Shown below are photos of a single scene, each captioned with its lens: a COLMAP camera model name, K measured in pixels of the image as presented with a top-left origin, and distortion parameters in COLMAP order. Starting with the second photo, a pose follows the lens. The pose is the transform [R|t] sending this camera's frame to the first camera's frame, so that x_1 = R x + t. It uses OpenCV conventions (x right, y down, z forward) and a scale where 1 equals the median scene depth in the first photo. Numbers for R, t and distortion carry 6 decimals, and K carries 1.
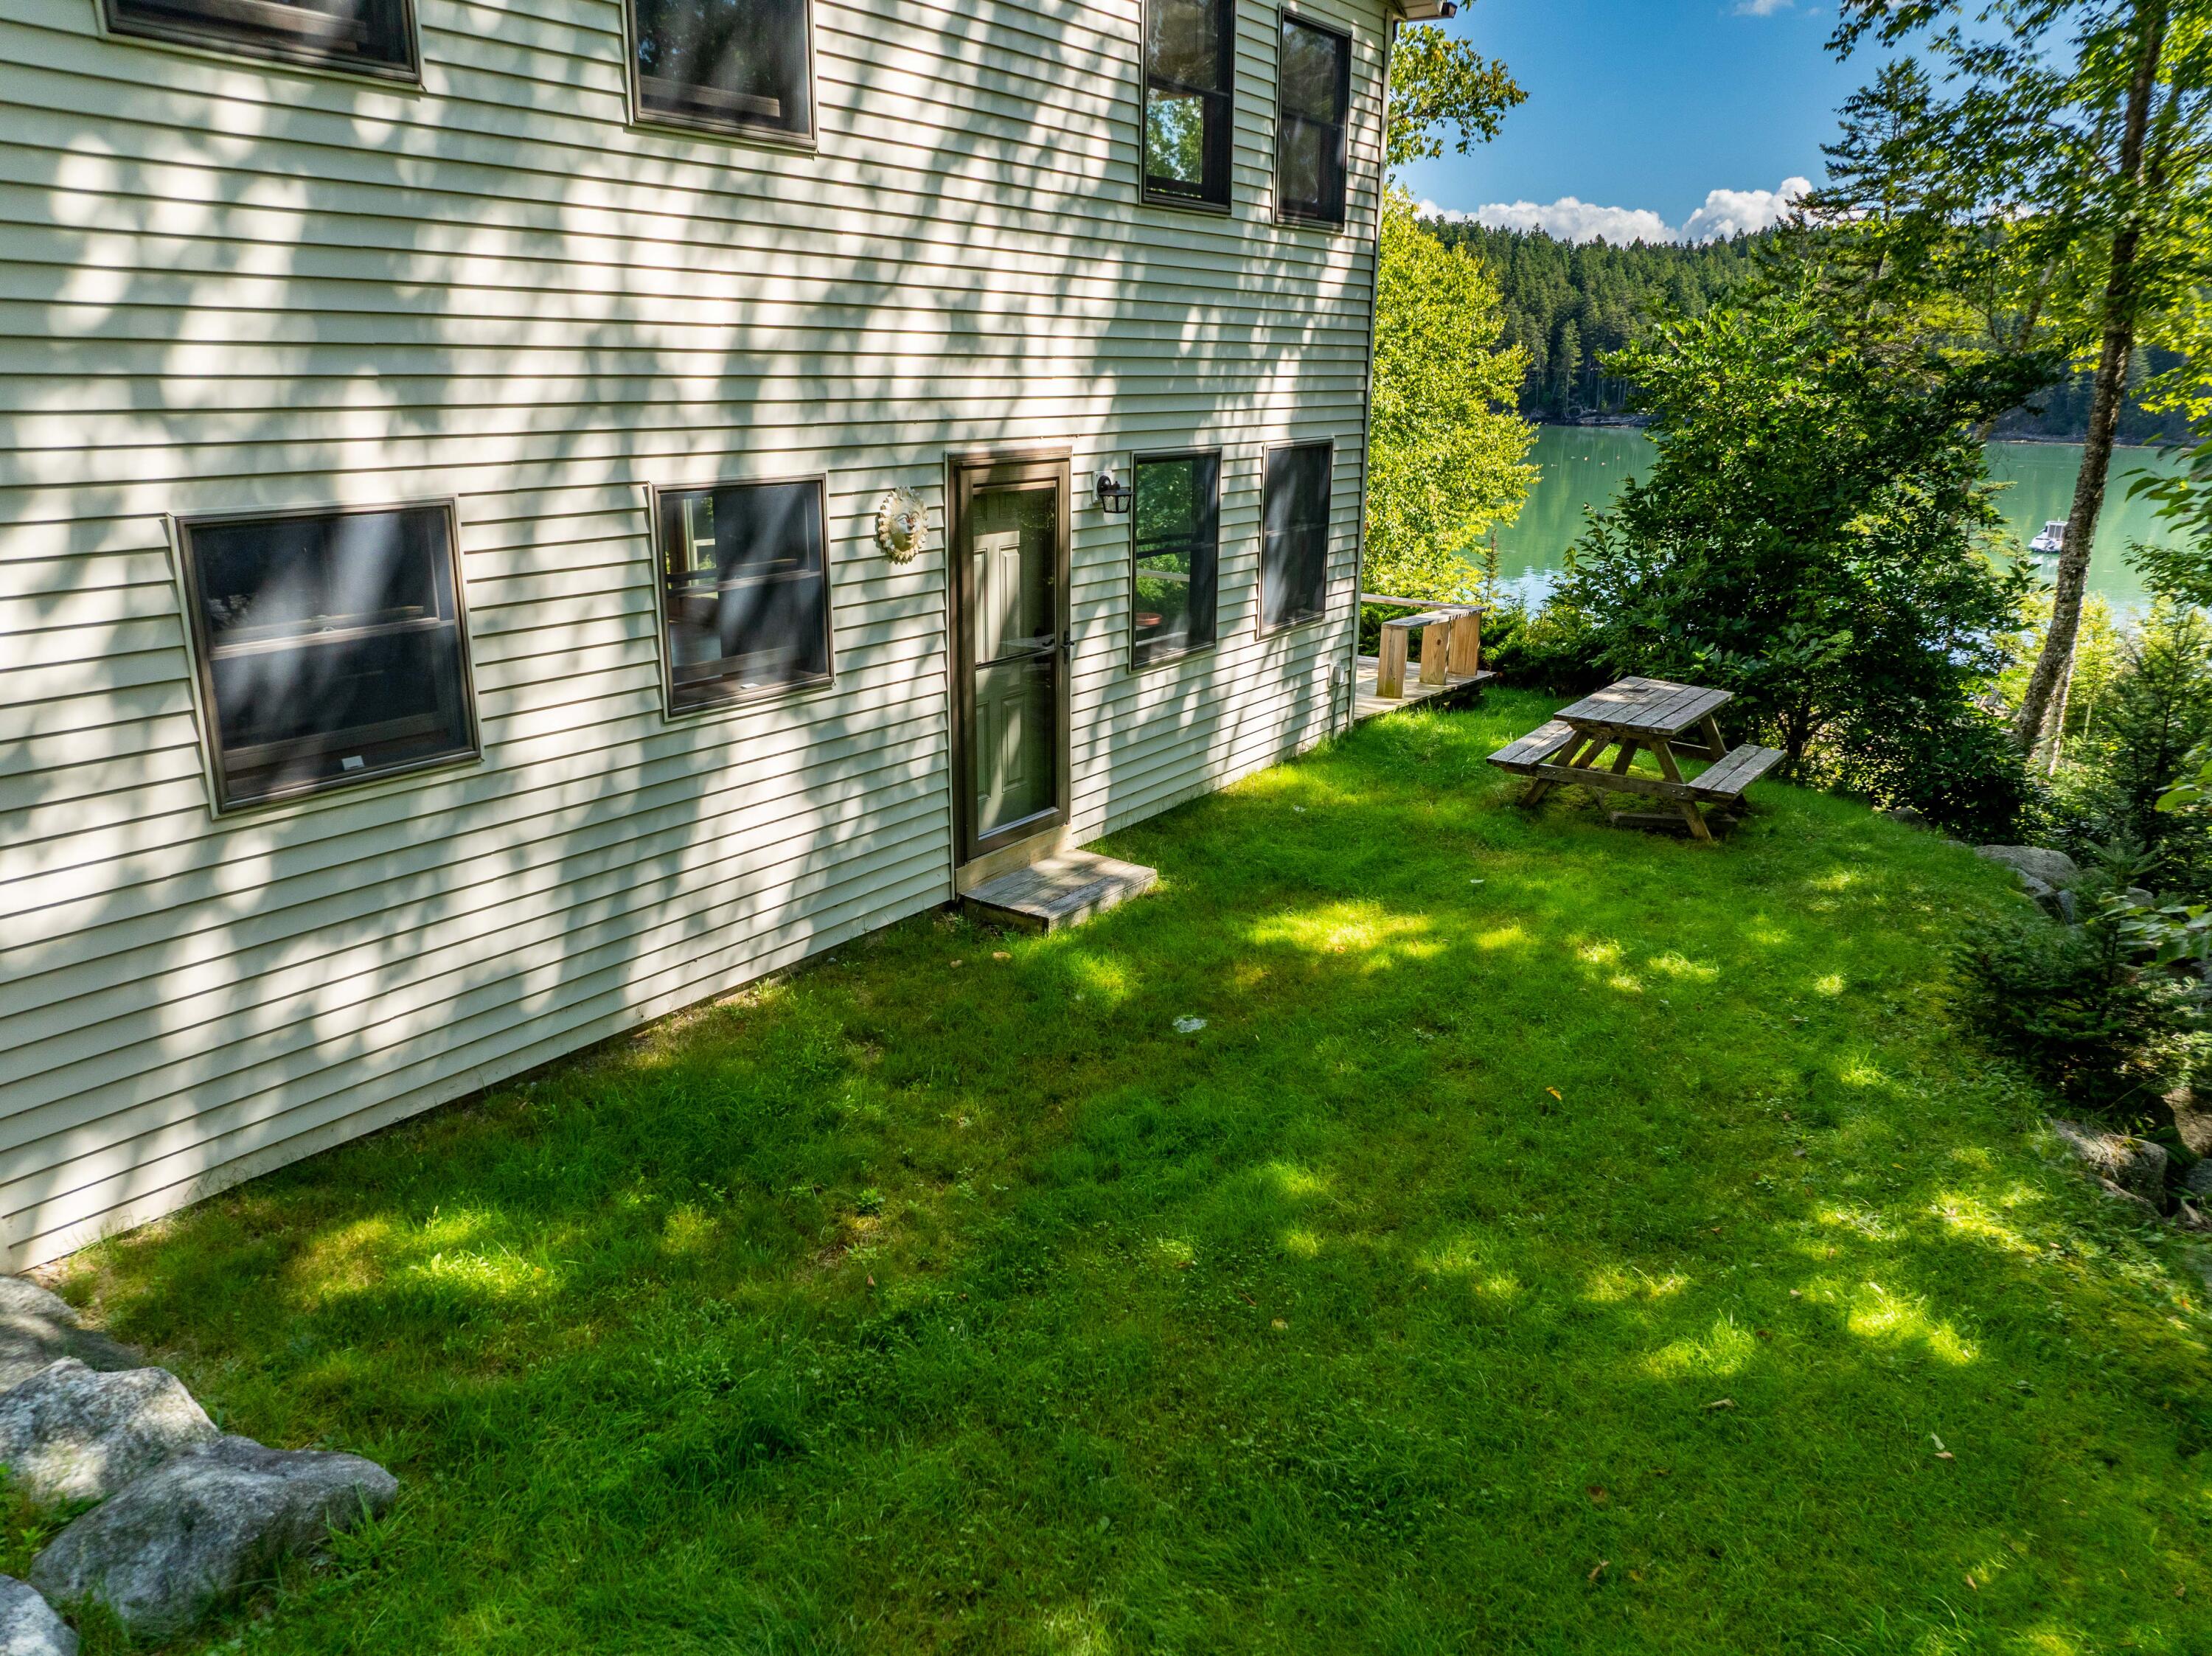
lens RADIAL K [[1569.5, 0, 1119.3], [0, 1569.5, 835.8], [0, 0, 1]] dist [-0.046073, 0.018819]
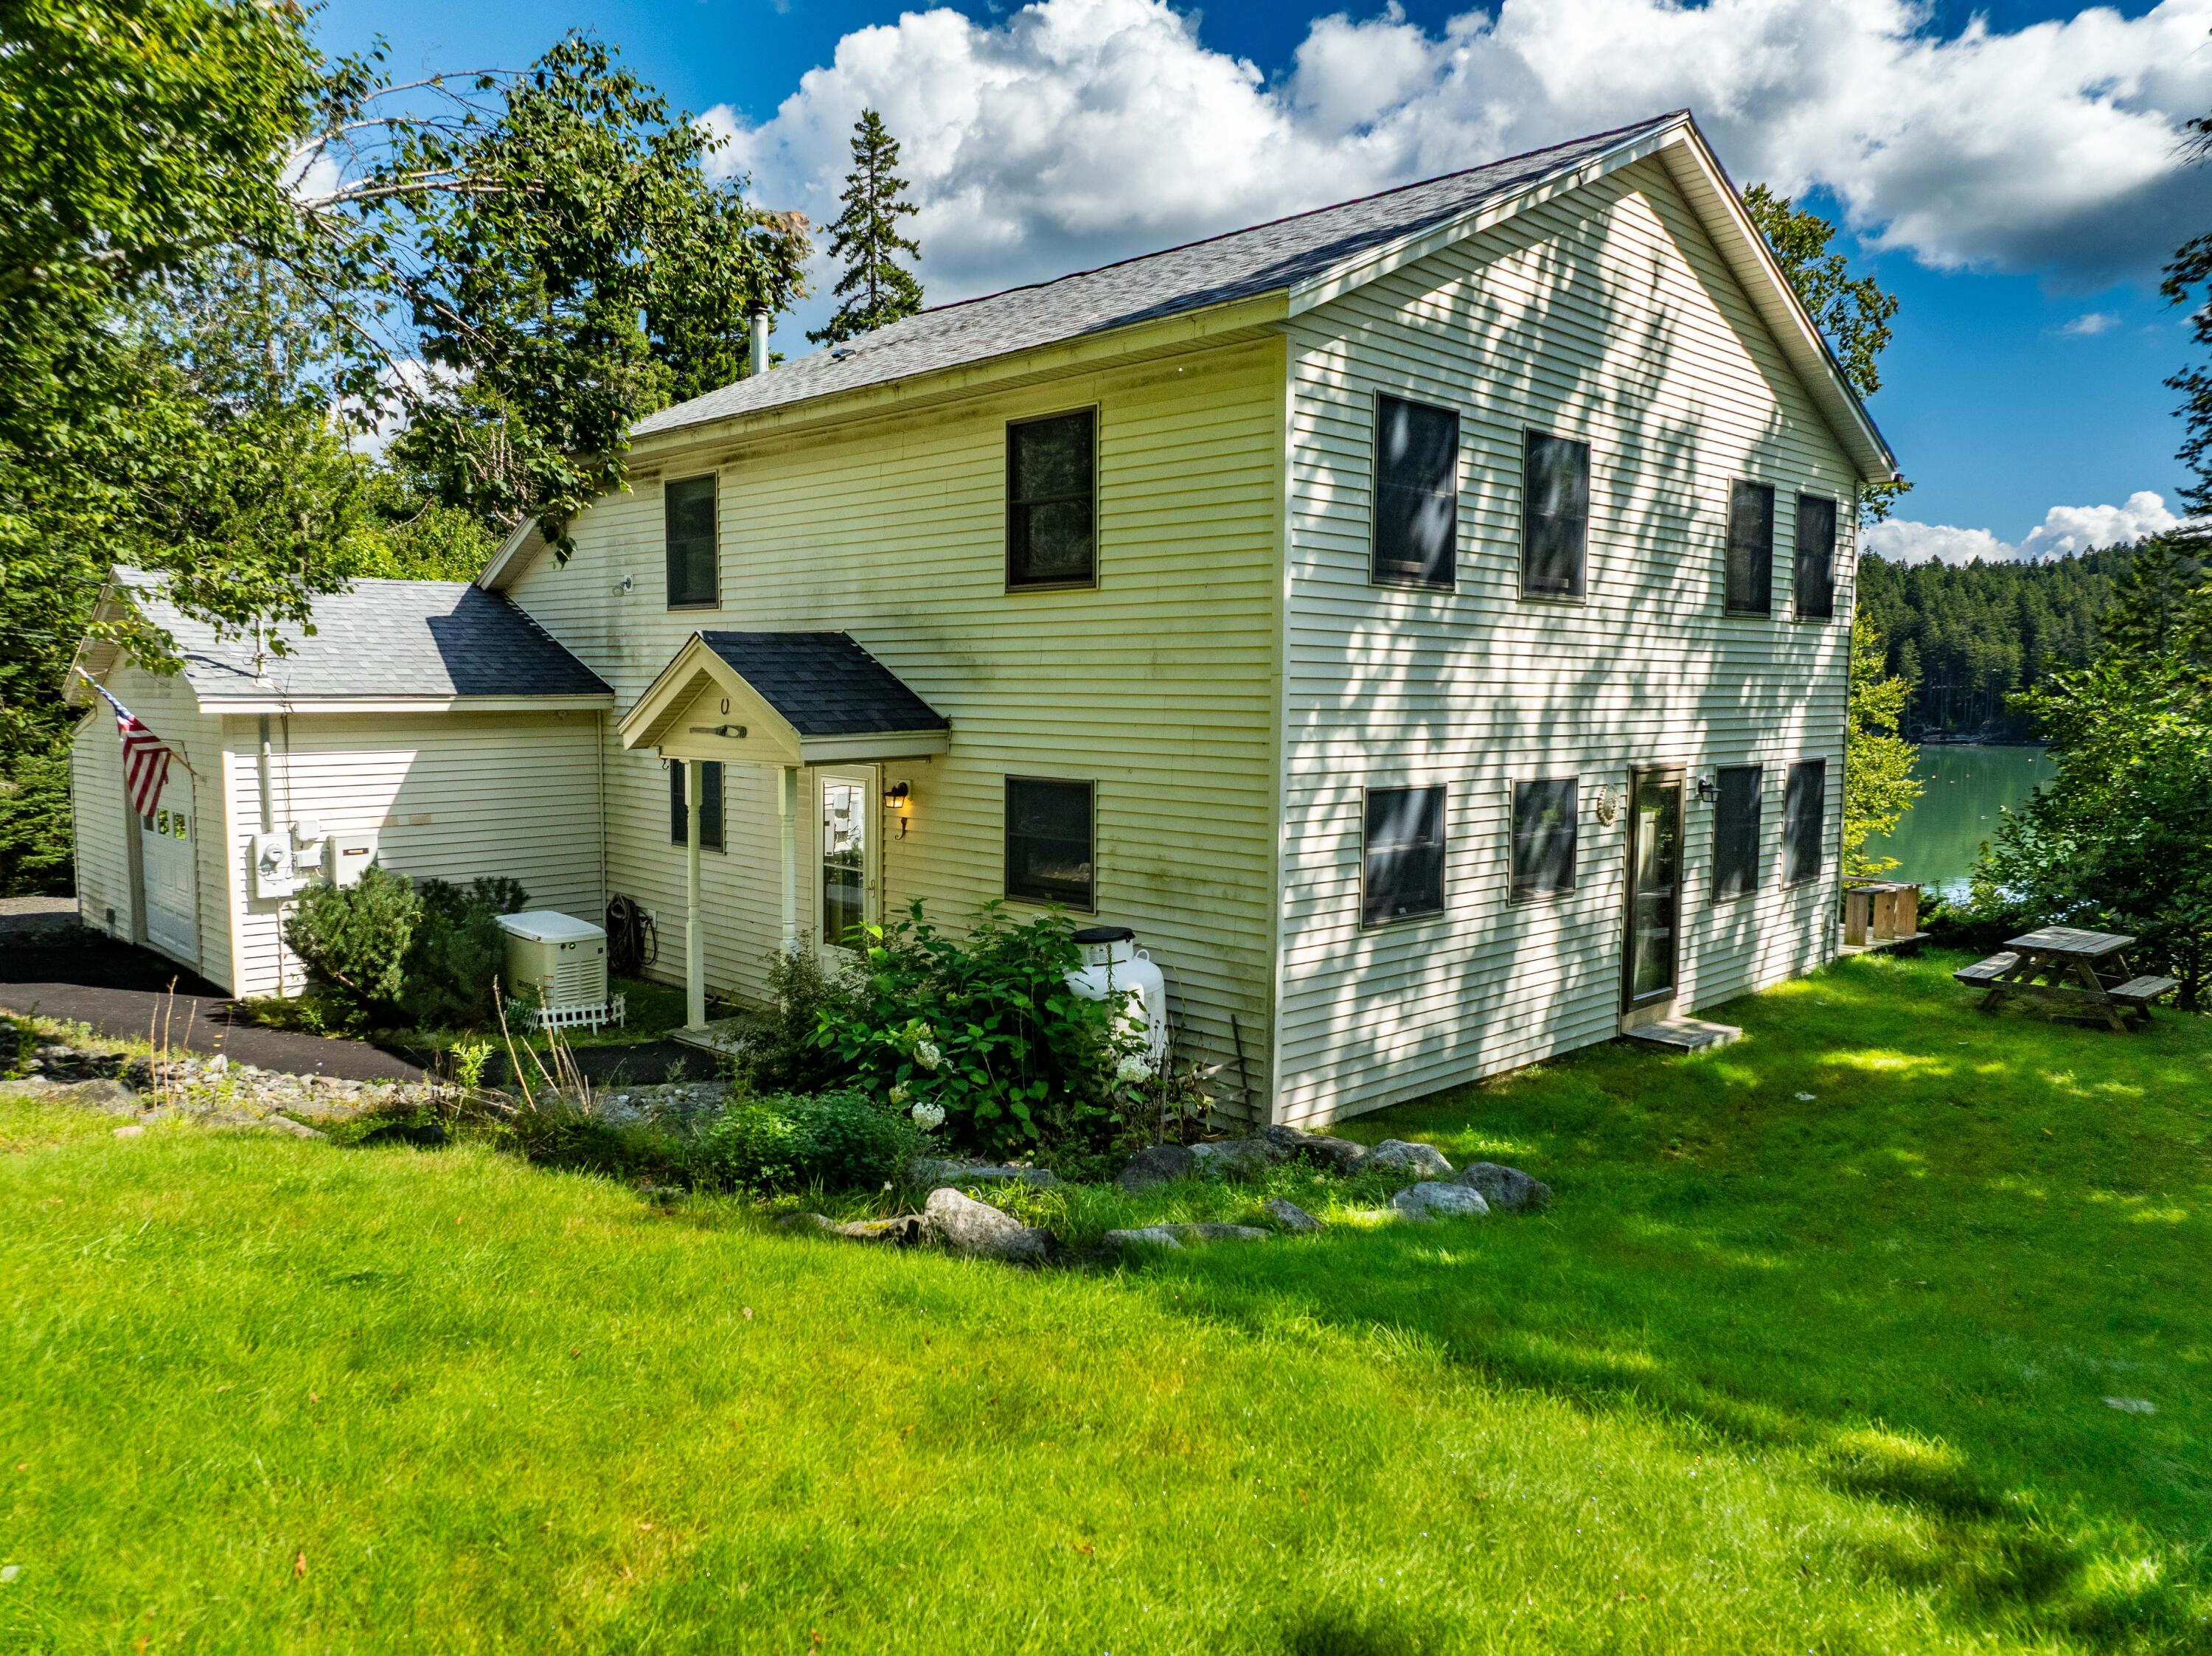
lens RADIAL K [[1569.5, 0, 1106.3], [0, 1569.5, 829.5], [0, 0, 1]] dist [-0.046073, 0.018819]
pose [[0.979365, 0.014430, -0.201585, -0.346059], [-0.054341, 0.979518, -0.193886, 0.198031], [0.194658, 0.200840, 0.960089, -0.781071]]
